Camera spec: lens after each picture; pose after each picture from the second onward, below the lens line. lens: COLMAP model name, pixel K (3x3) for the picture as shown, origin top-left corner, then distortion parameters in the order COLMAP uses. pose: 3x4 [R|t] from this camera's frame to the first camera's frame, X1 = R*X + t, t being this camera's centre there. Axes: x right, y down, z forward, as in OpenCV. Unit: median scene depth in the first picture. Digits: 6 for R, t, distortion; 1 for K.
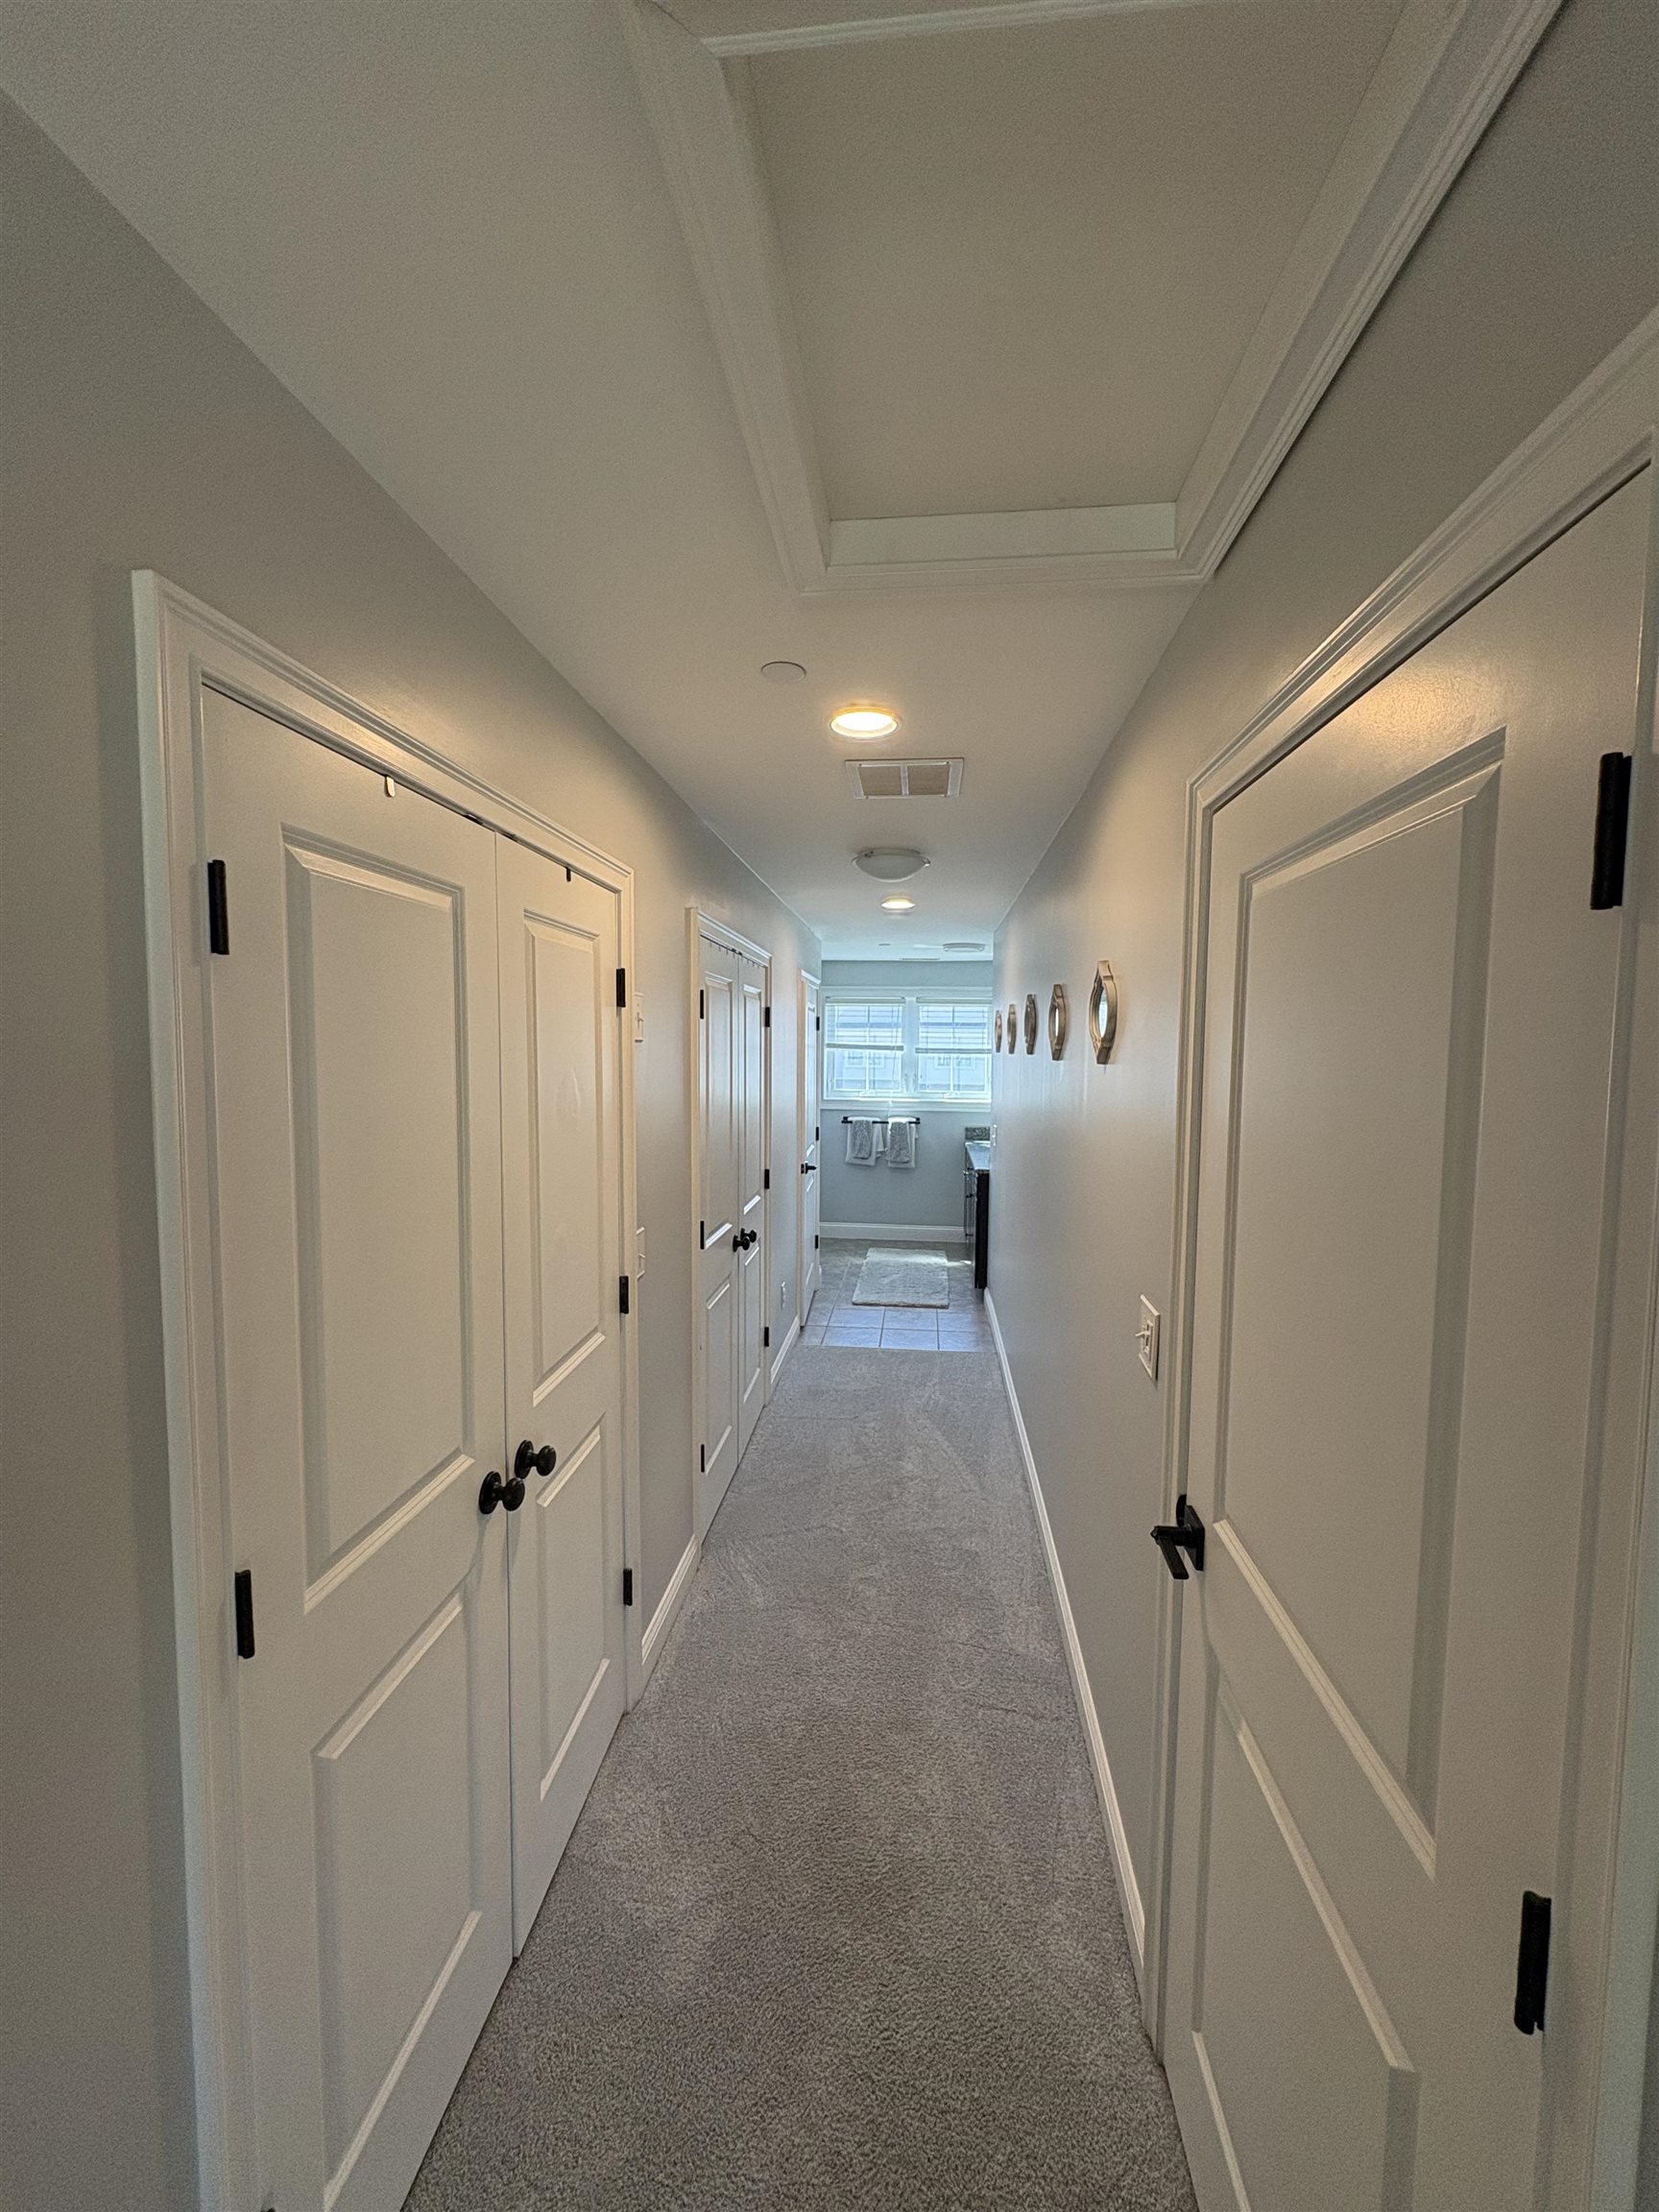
lens RADIAL K [[883.8, 0, 828.4], [0, 883.8, 1105.2], [0, 0, 1]] dist [-0.002465, -0.000101]
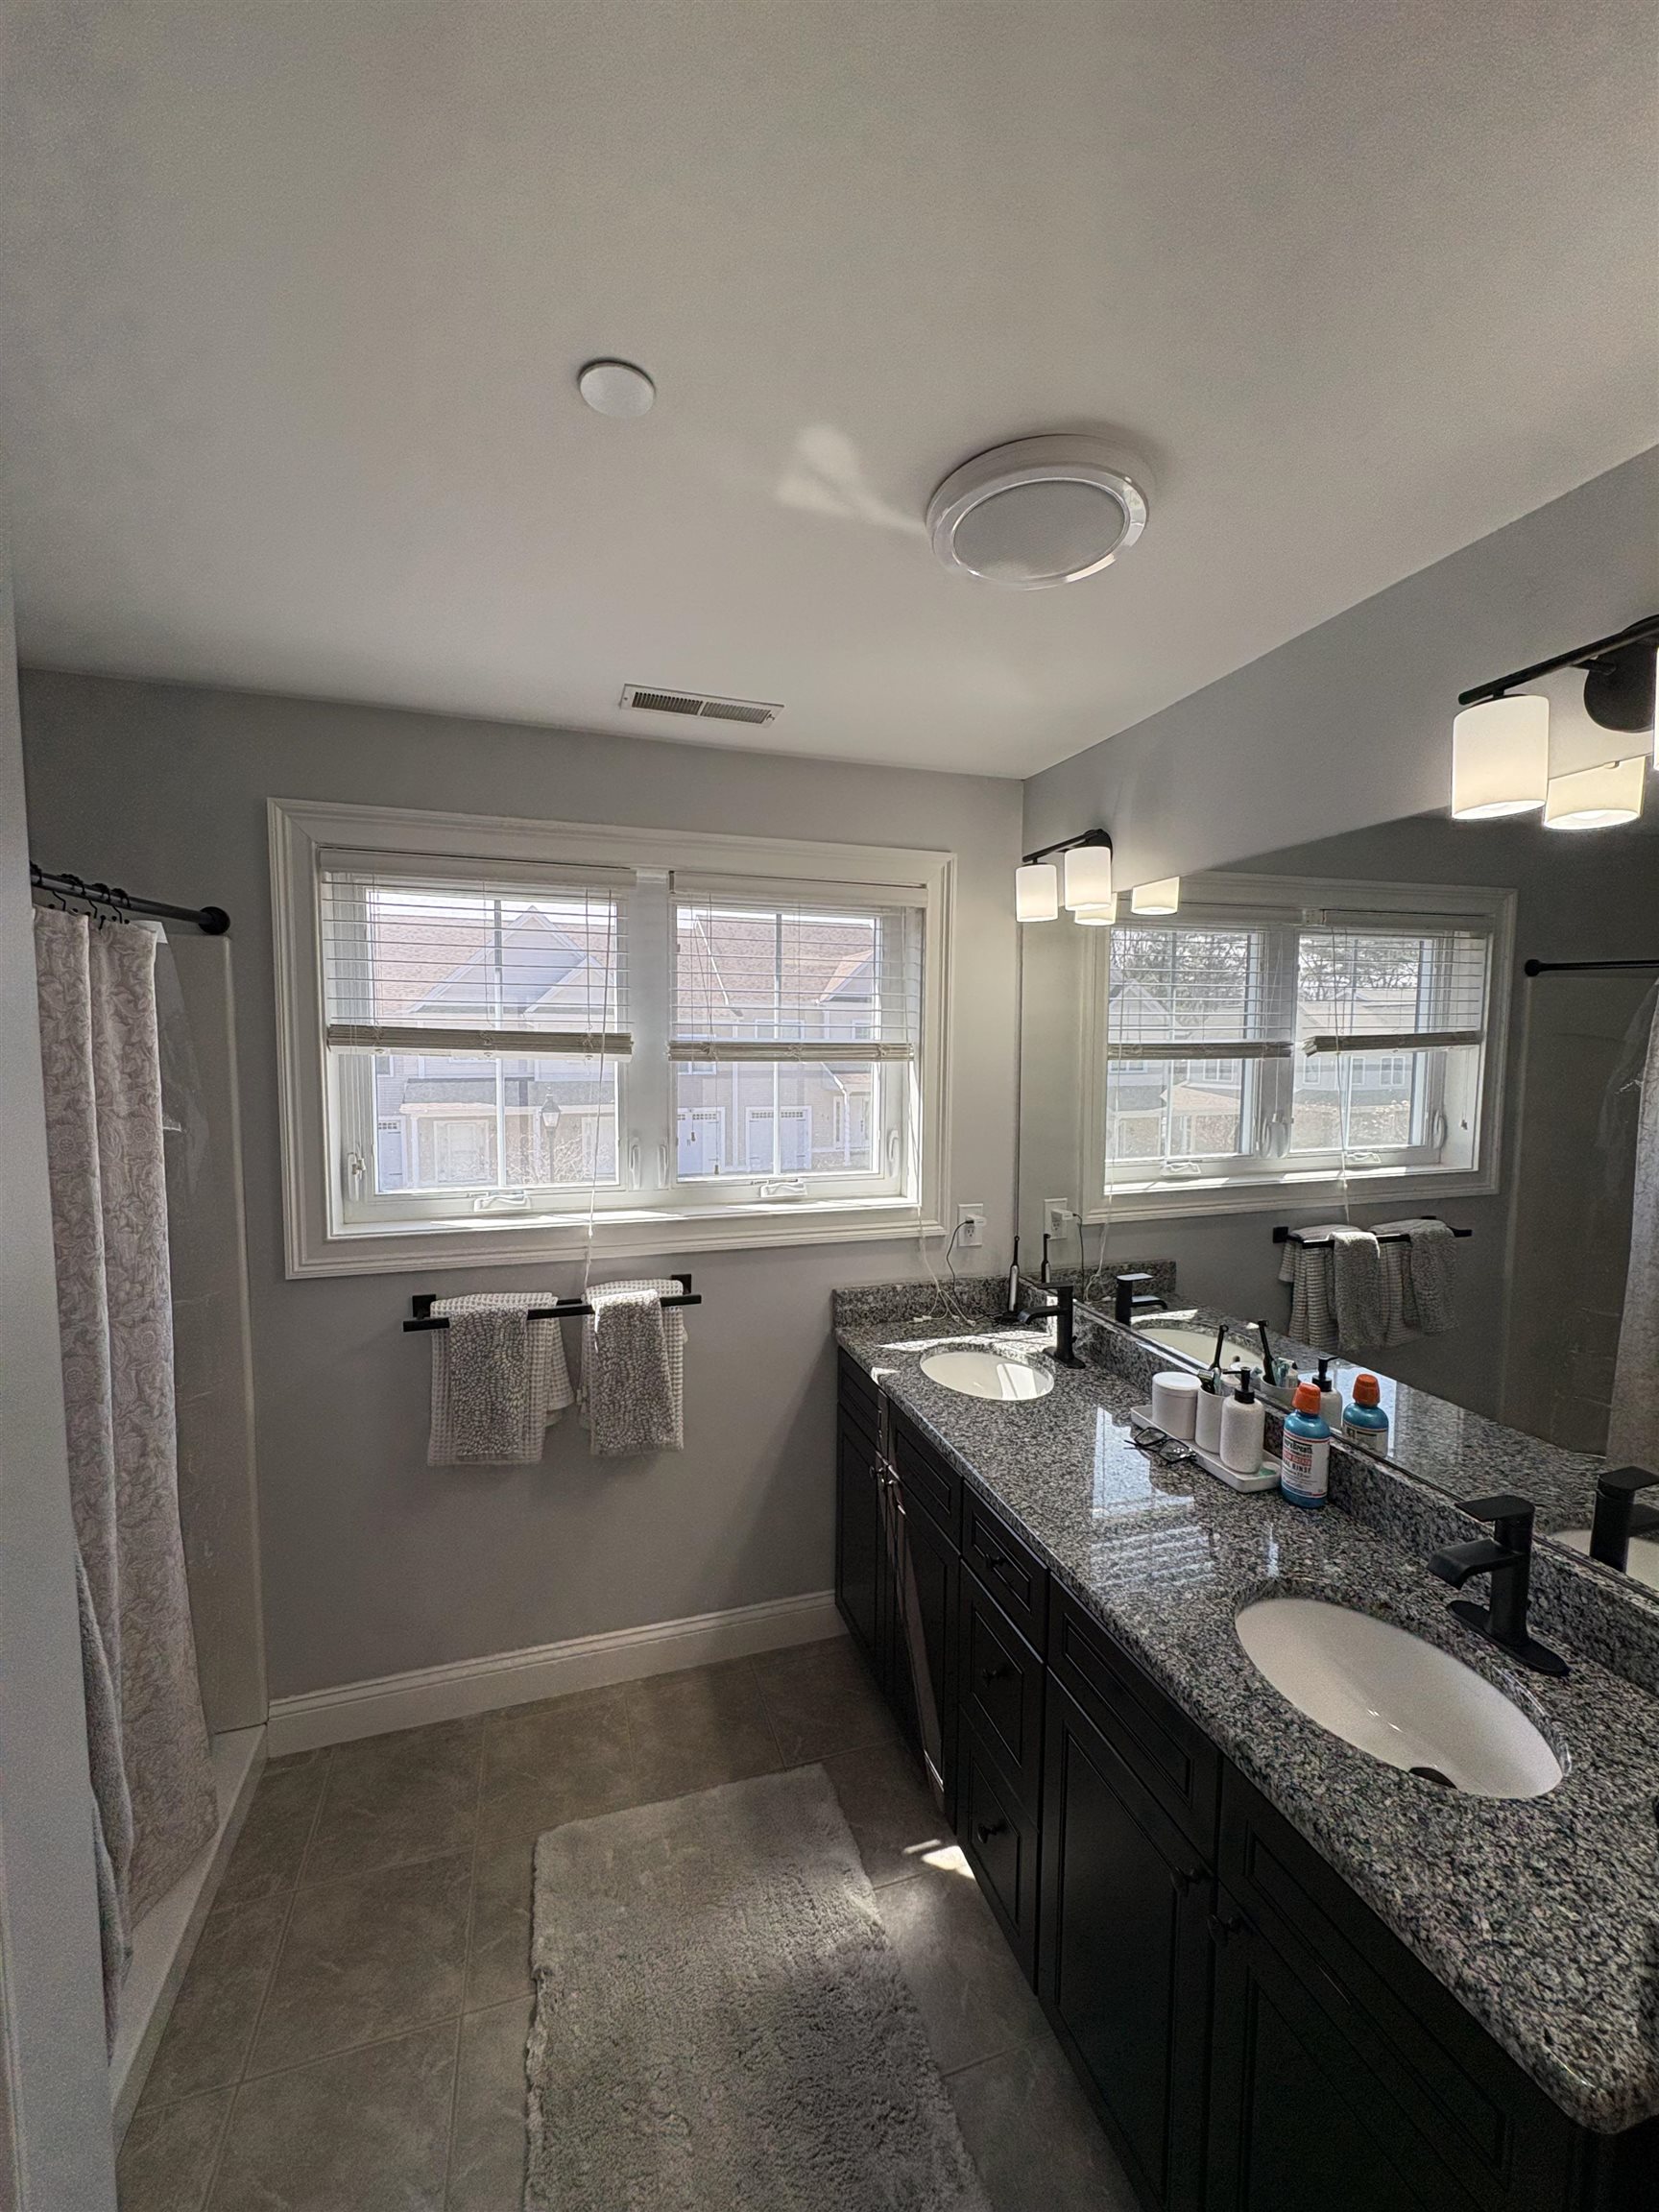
lens RADIAL K [[883.8, 0, 832.5], [0, 883.8, 1107.0], [0, 0, 1]] dist [-0.002465, -0.000101]
pose [[0.914760, -0.036404, 0.402353, 0.028512], [0.032932, 0.999337, 0.015547, -0.046159], [-0.402653, -0.000972, 0.915352, 0.708053]]
